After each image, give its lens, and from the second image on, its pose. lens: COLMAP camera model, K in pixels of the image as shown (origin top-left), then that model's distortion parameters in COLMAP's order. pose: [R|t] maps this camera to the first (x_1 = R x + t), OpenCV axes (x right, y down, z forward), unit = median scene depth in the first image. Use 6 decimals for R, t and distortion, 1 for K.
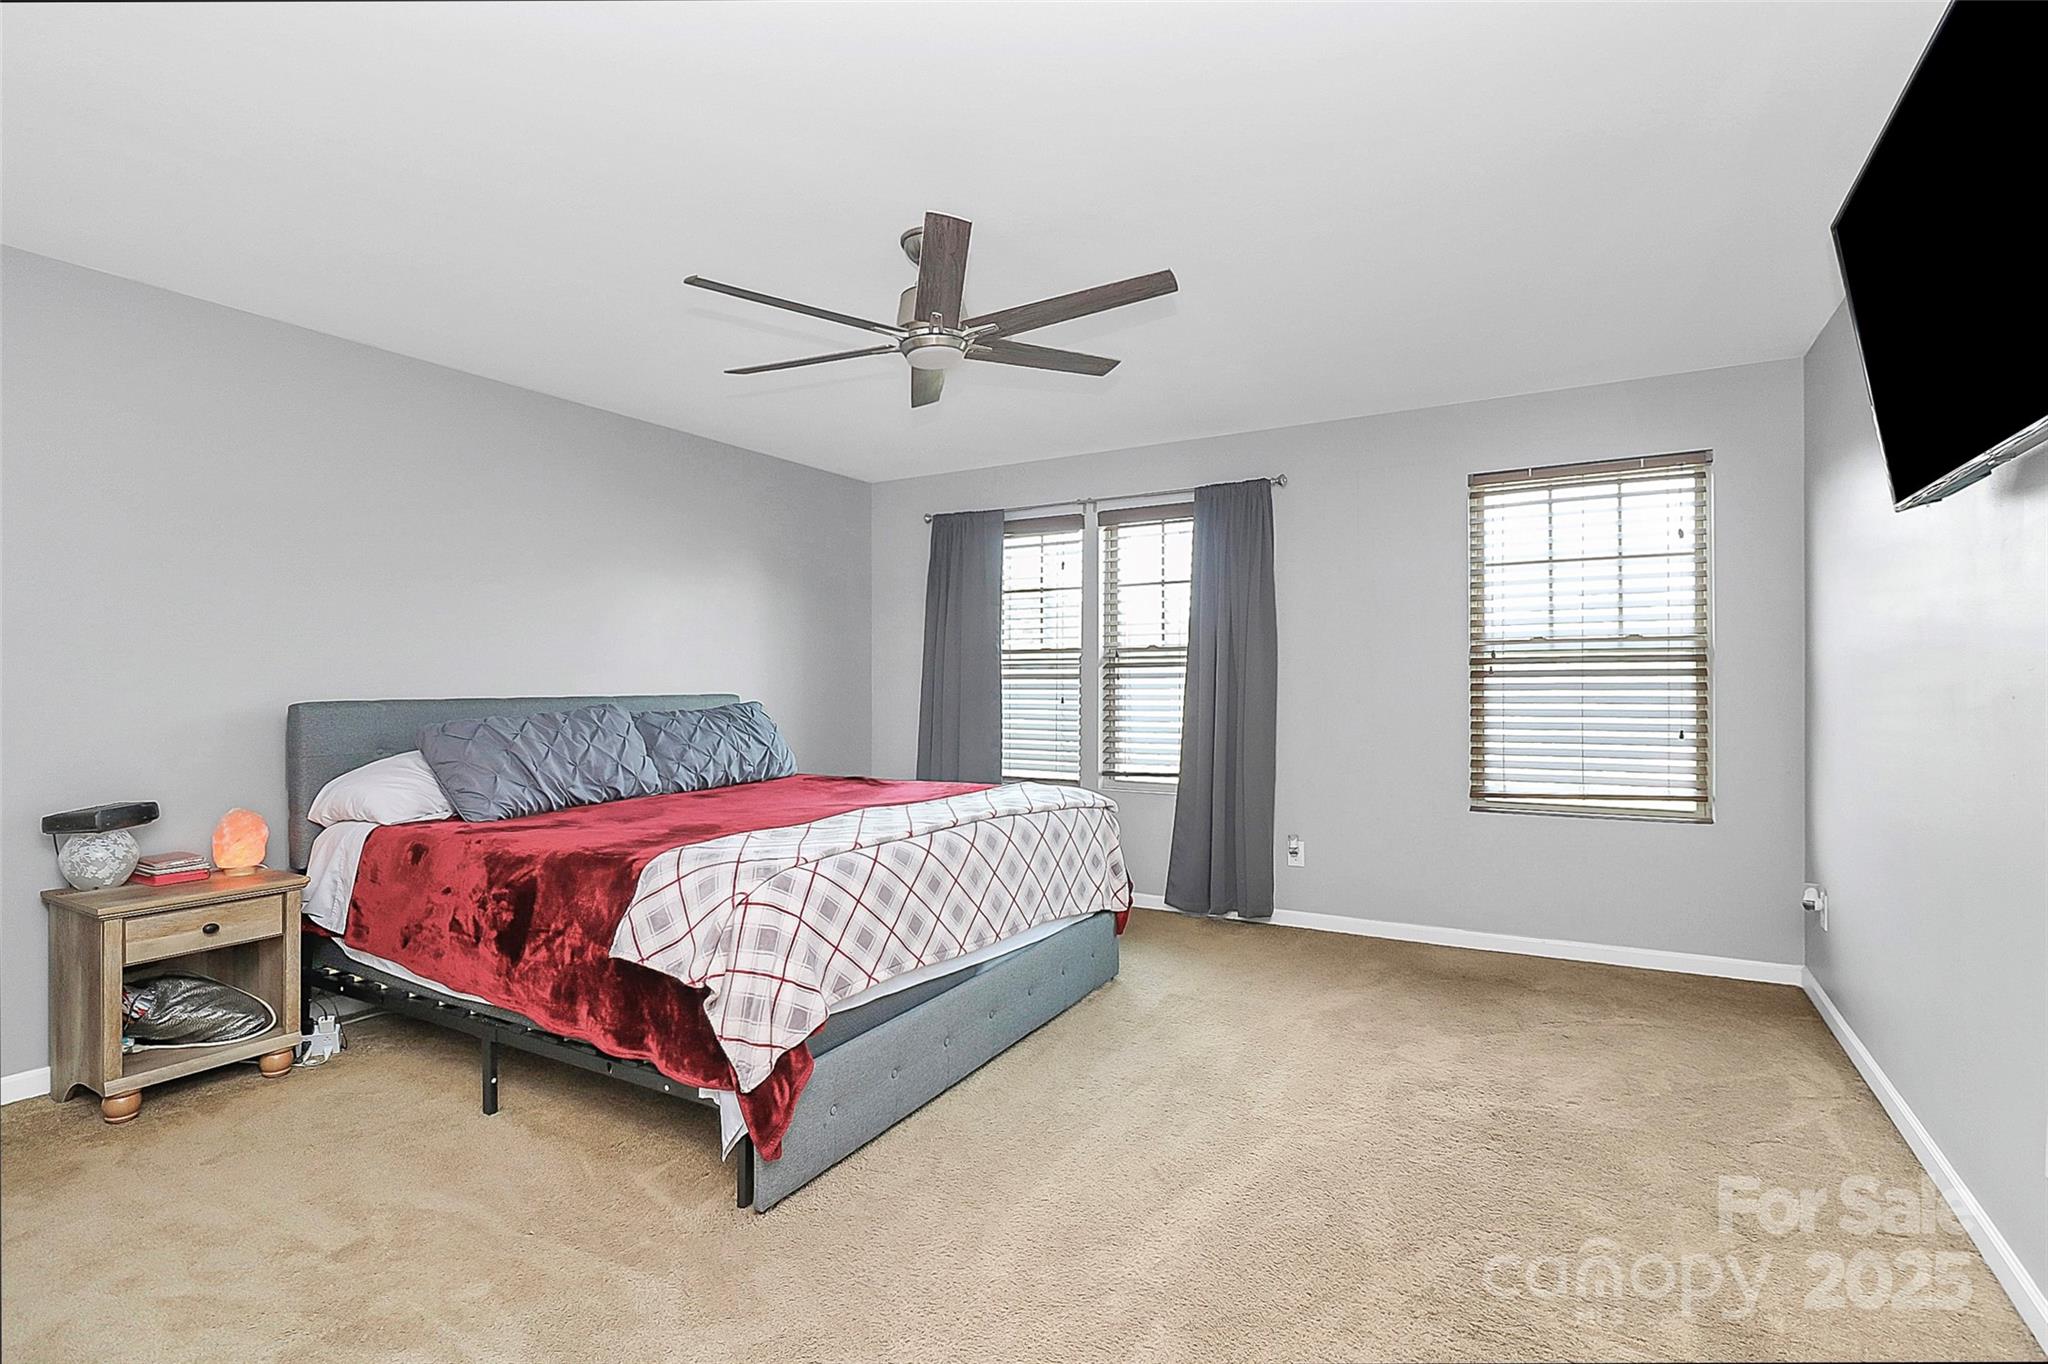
lens RADIAL K [[968.4, 0, 980.9], [0, 968.4, 683.6], [0, 0, 1]] dist [-0.012688, -0.003652]
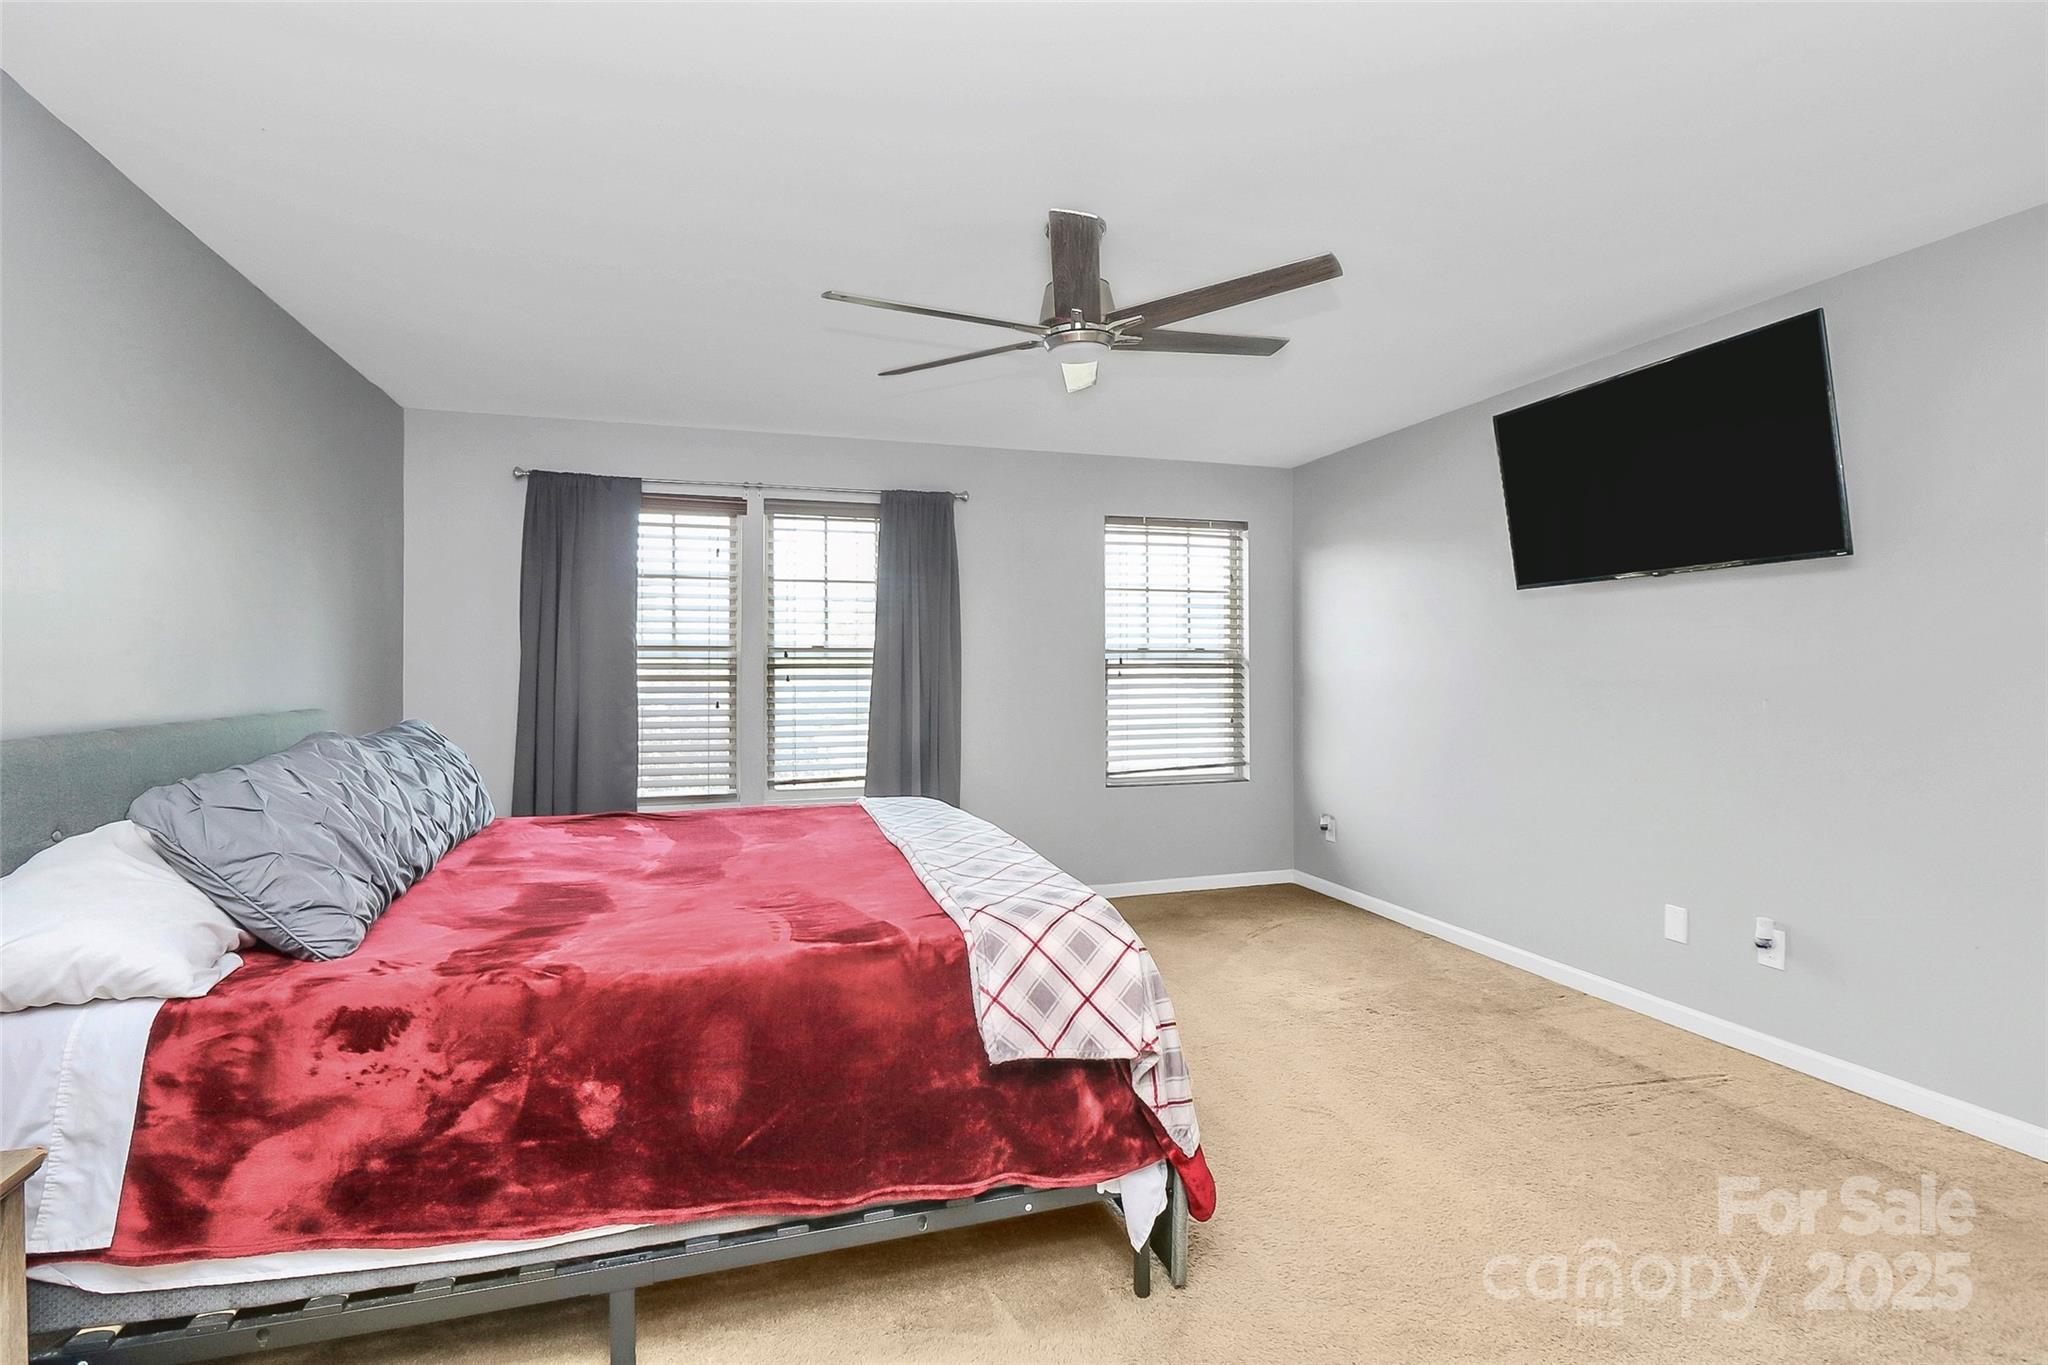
lens RADIAL K [[968.4, 0, 1020.2], [0, 968.4, 677.6], [0, 0, 1]] dist [-0.012688, -0.003652]
pose [[0.665703, -0.001591, 0.746215, -0.430776], [0.001242, 0.999999, 0.001024, -0.008623], [-0.746216, 0.000245, 0.665704, 0.222417]]
